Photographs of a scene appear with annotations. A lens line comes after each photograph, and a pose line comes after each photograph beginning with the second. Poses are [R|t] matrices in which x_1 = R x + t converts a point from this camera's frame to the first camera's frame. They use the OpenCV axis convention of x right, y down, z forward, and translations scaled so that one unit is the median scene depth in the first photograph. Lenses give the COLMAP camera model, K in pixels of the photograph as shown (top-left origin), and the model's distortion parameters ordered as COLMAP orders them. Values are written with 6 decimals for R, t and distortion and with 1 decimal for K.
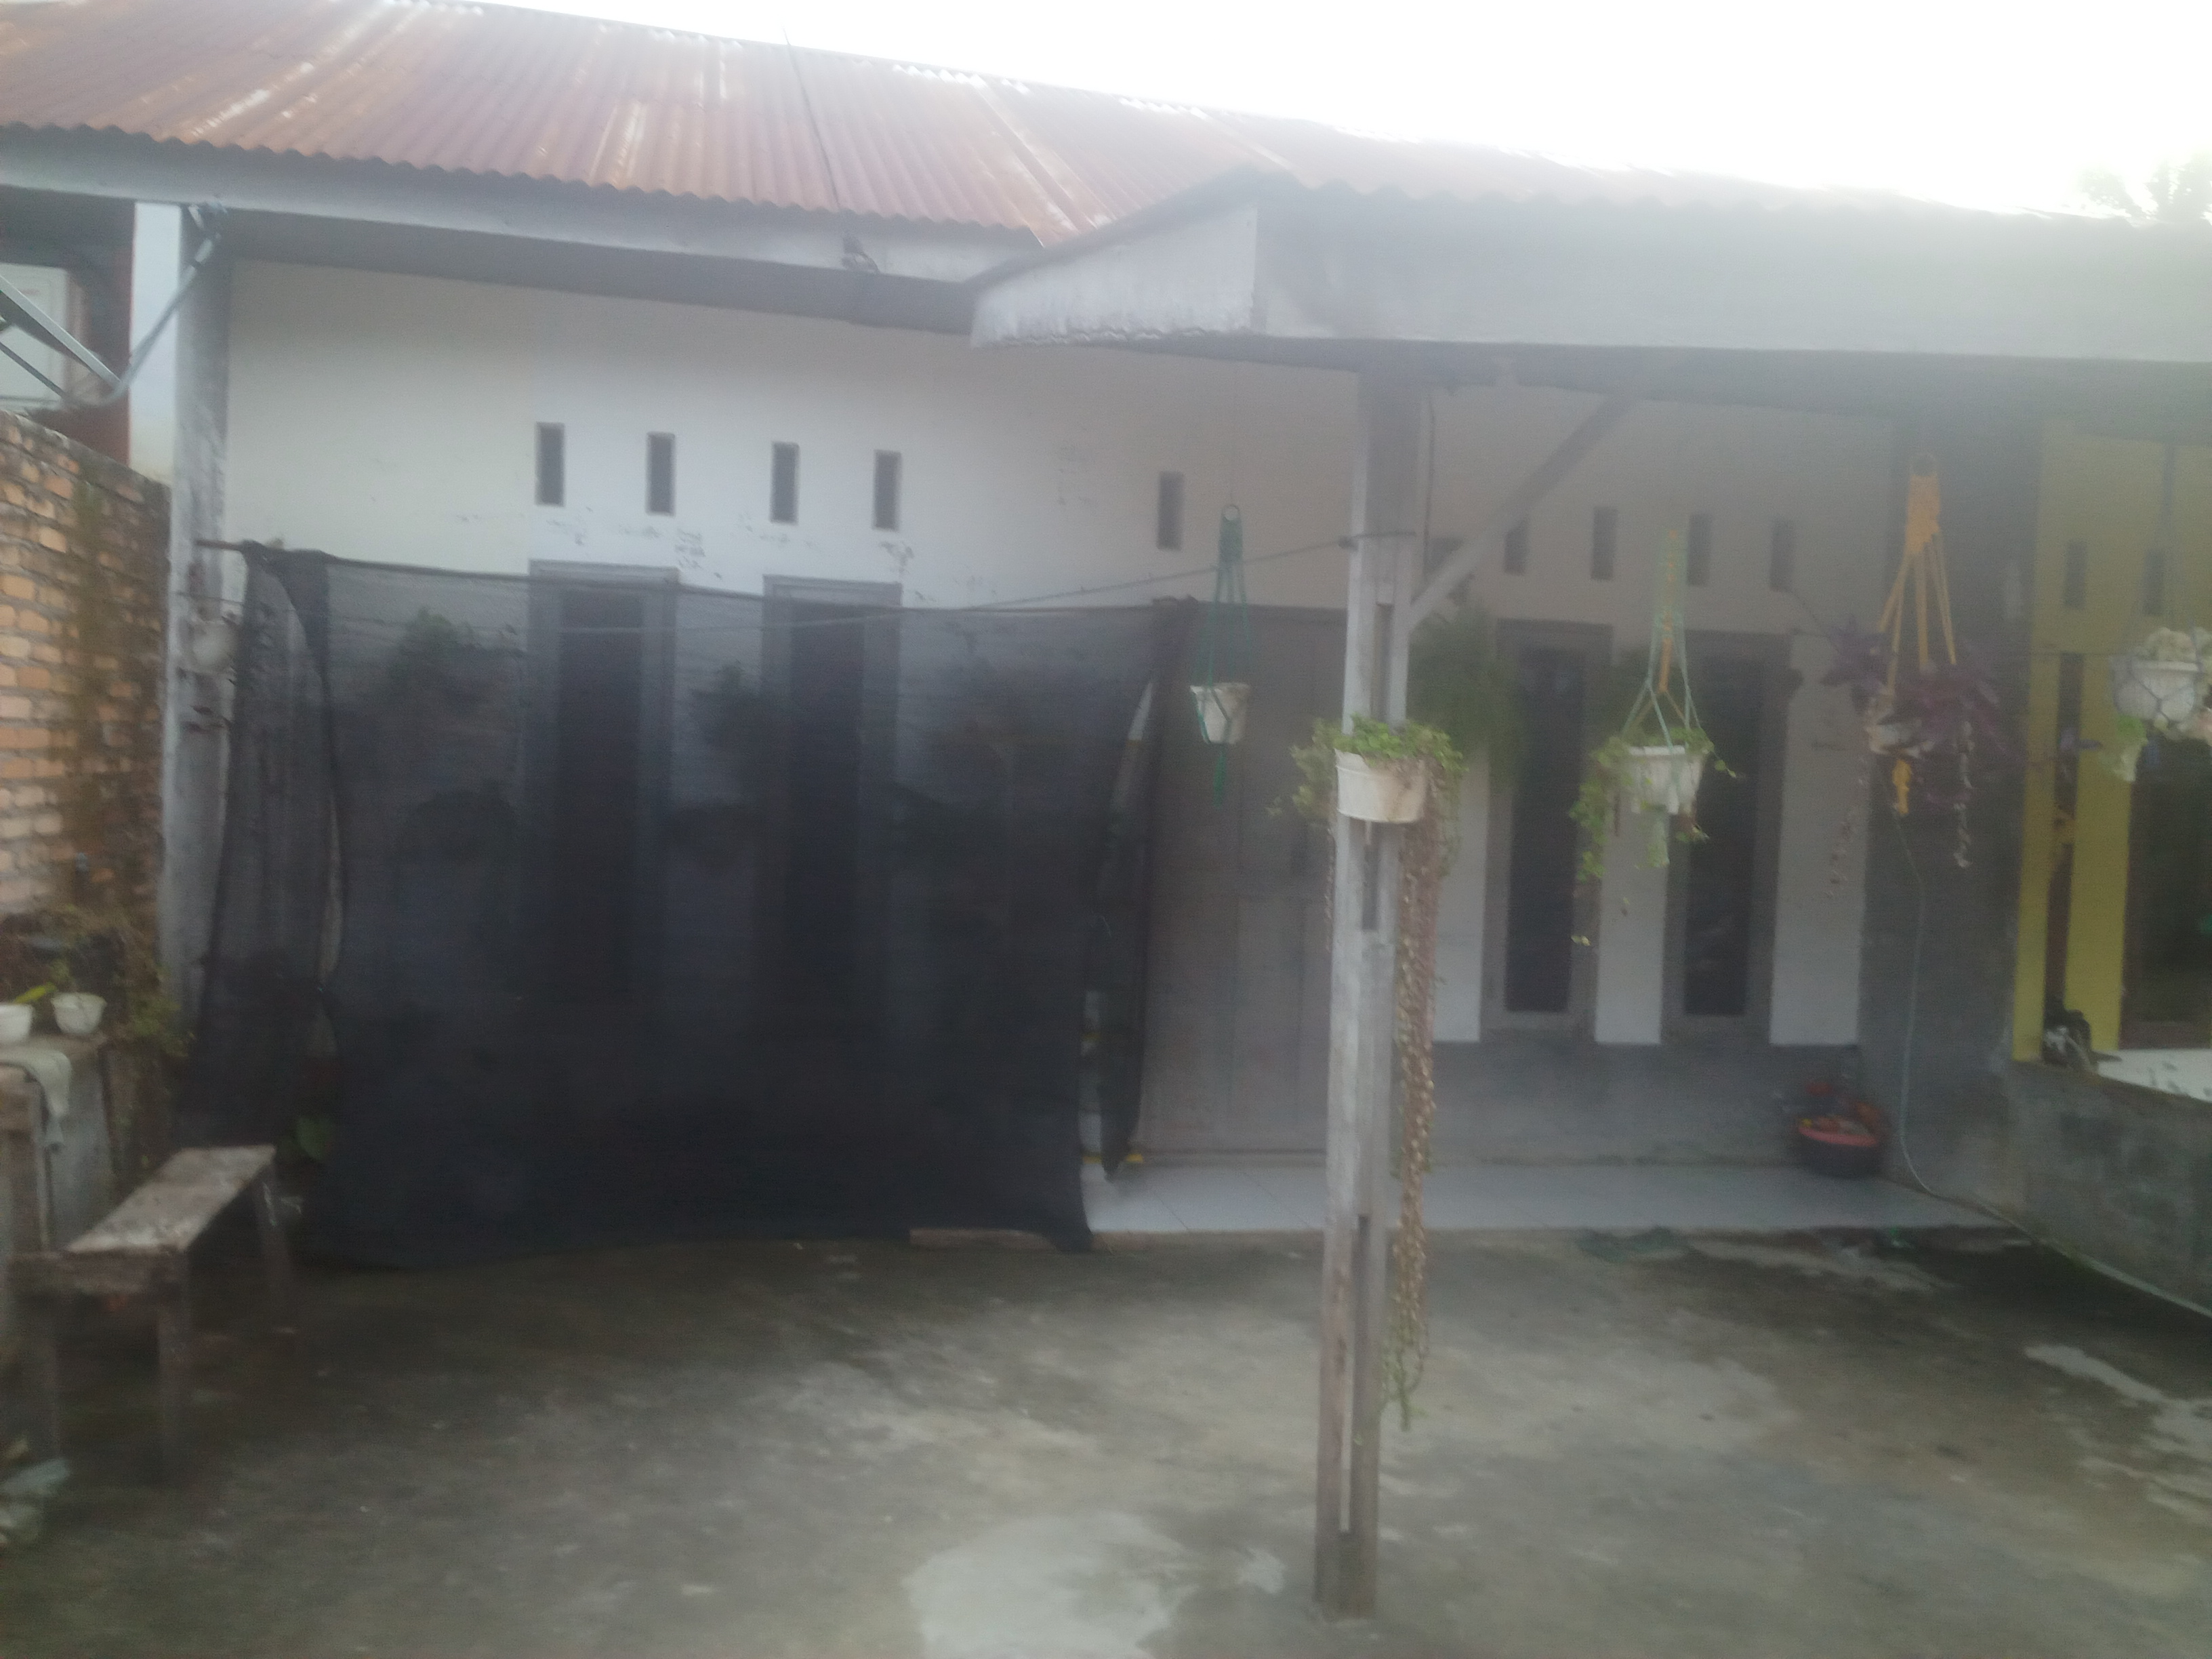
lens RADIAL K [[1857.4, 0, 1106.0], [0, 1857.4, 829.5], [0, 0, 1]] dist [0.024771, -0.101512]
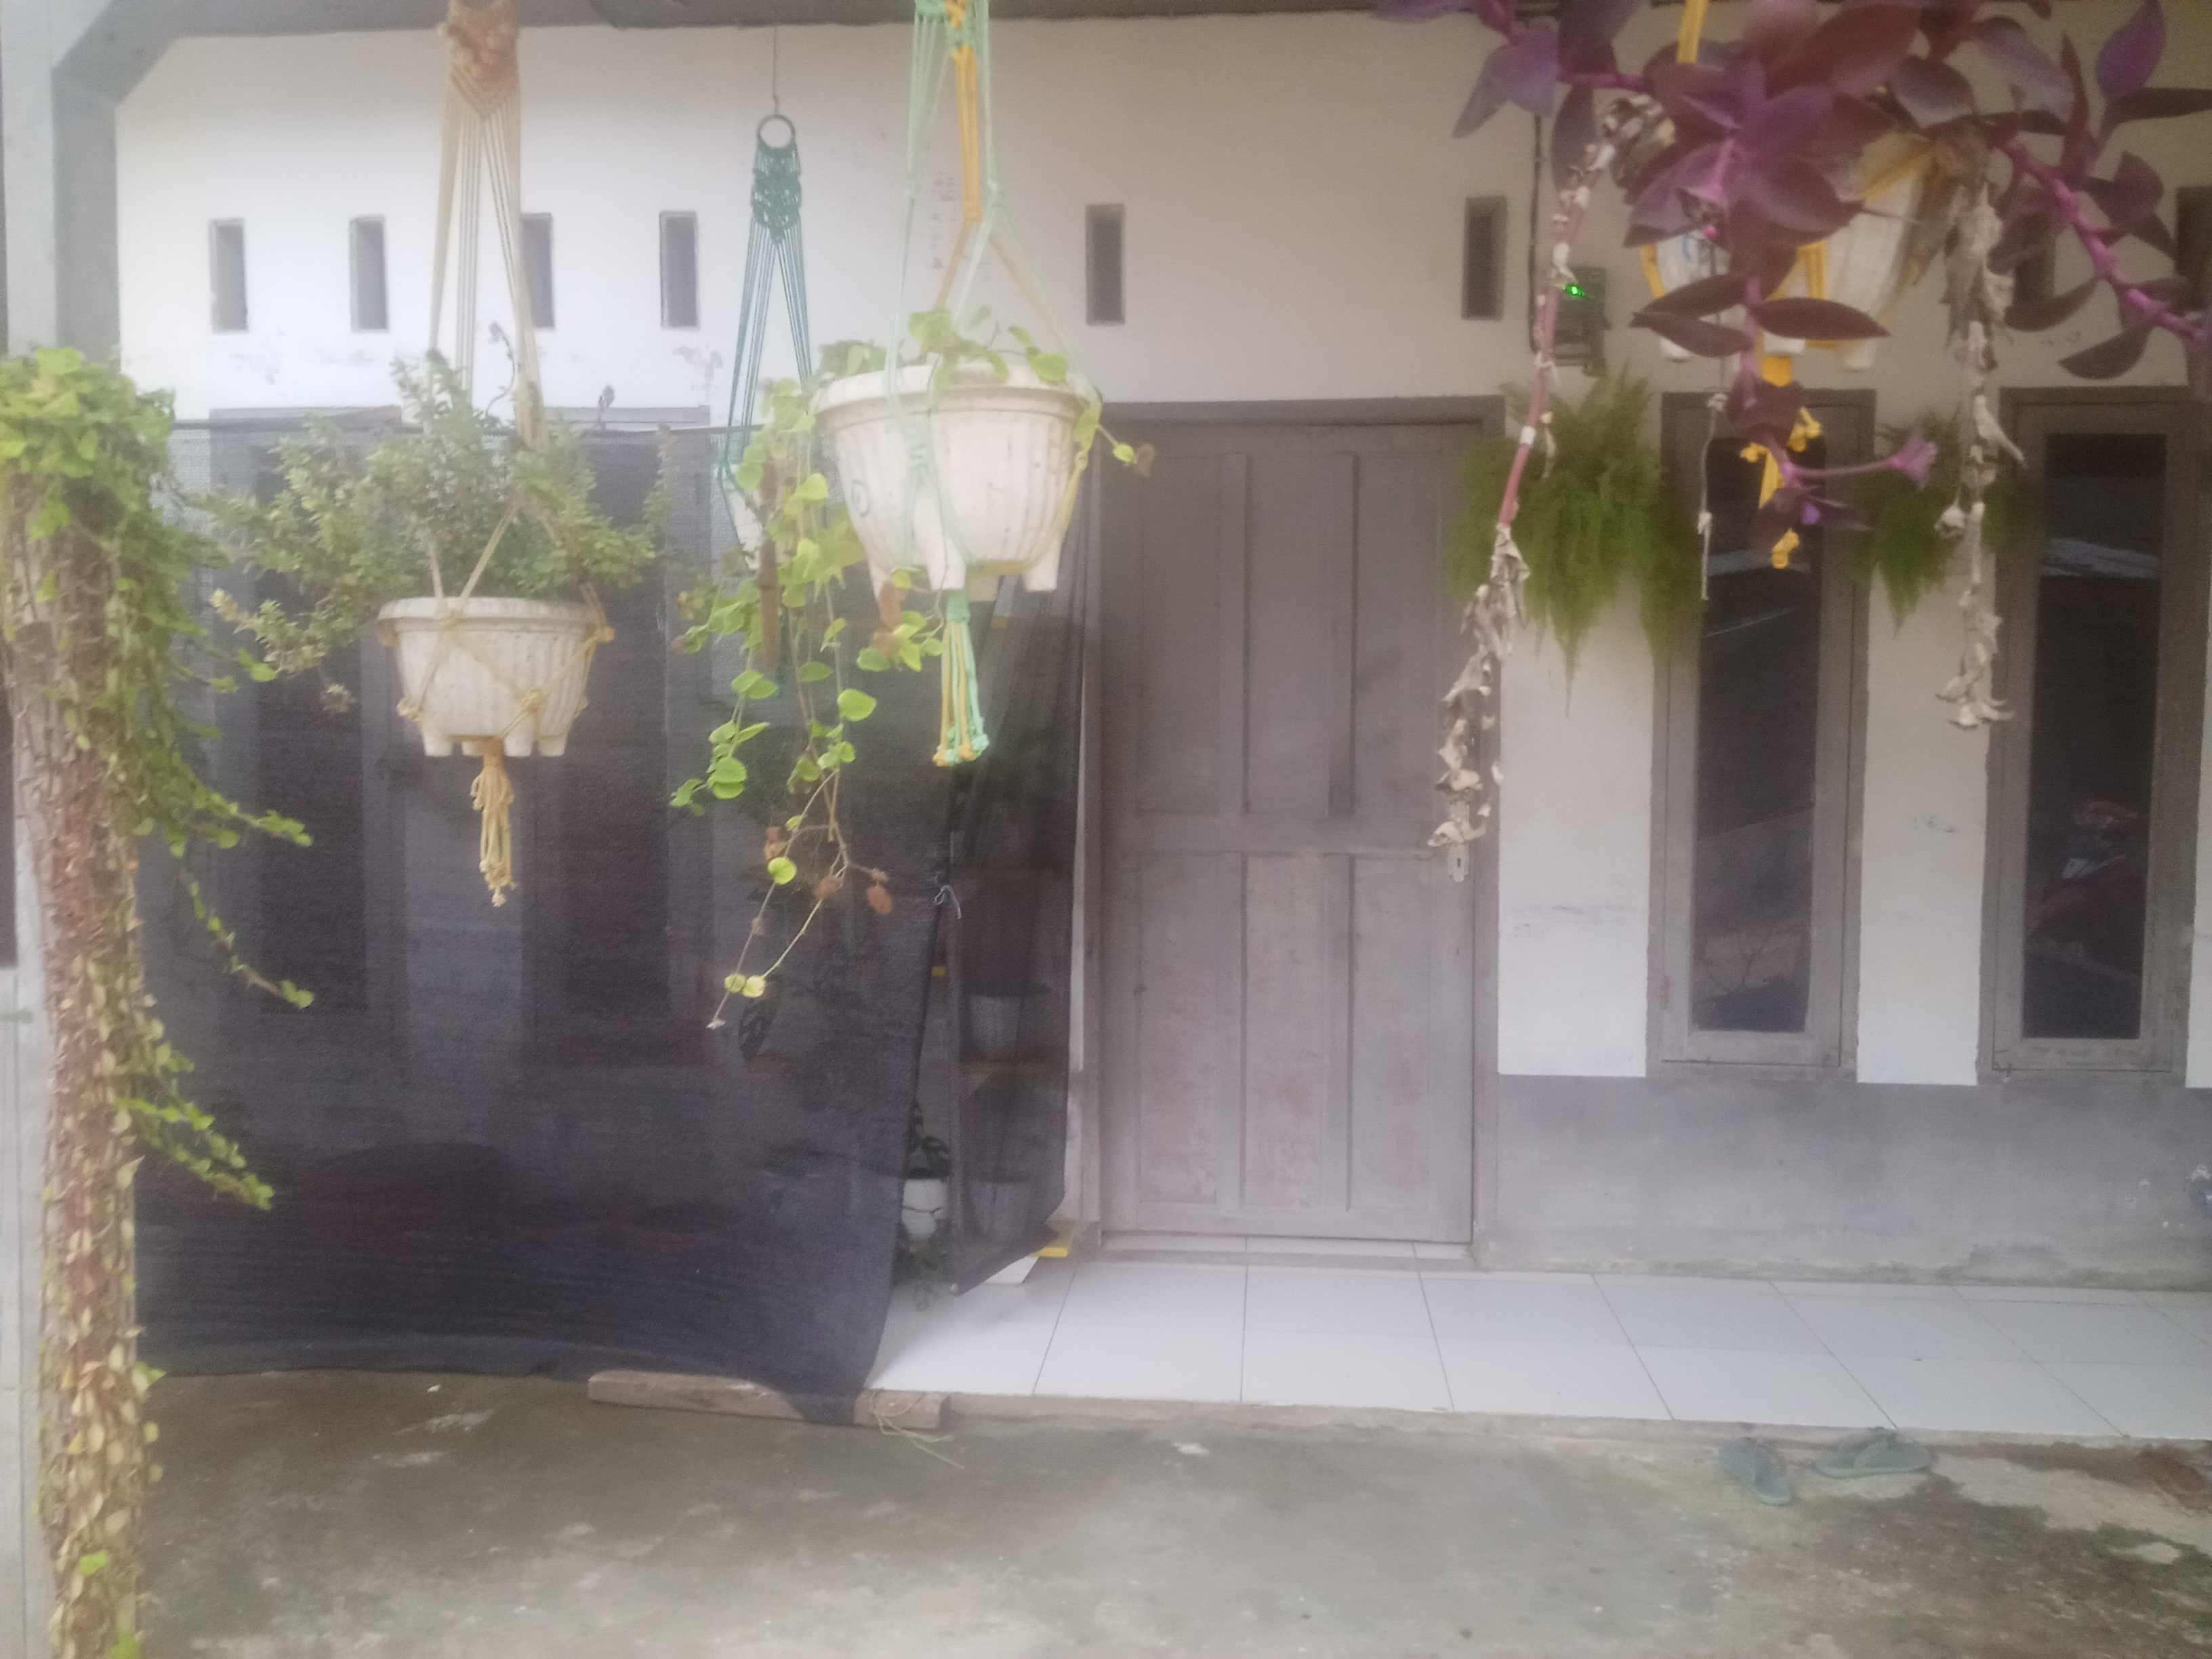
lens RADIAL K [[1857.4, 0, 1106.0], [0, 1857.4, 829.5], [0, 0, 1]] dist [0.024771, -0.101512]
pose [[0.956513, -0.018330, -0.291114, 0.235370], [0.025385, 0.999468, 0.020477, 0.014589], [0.290584, -0.026977, 0.956469, 0.393144]]
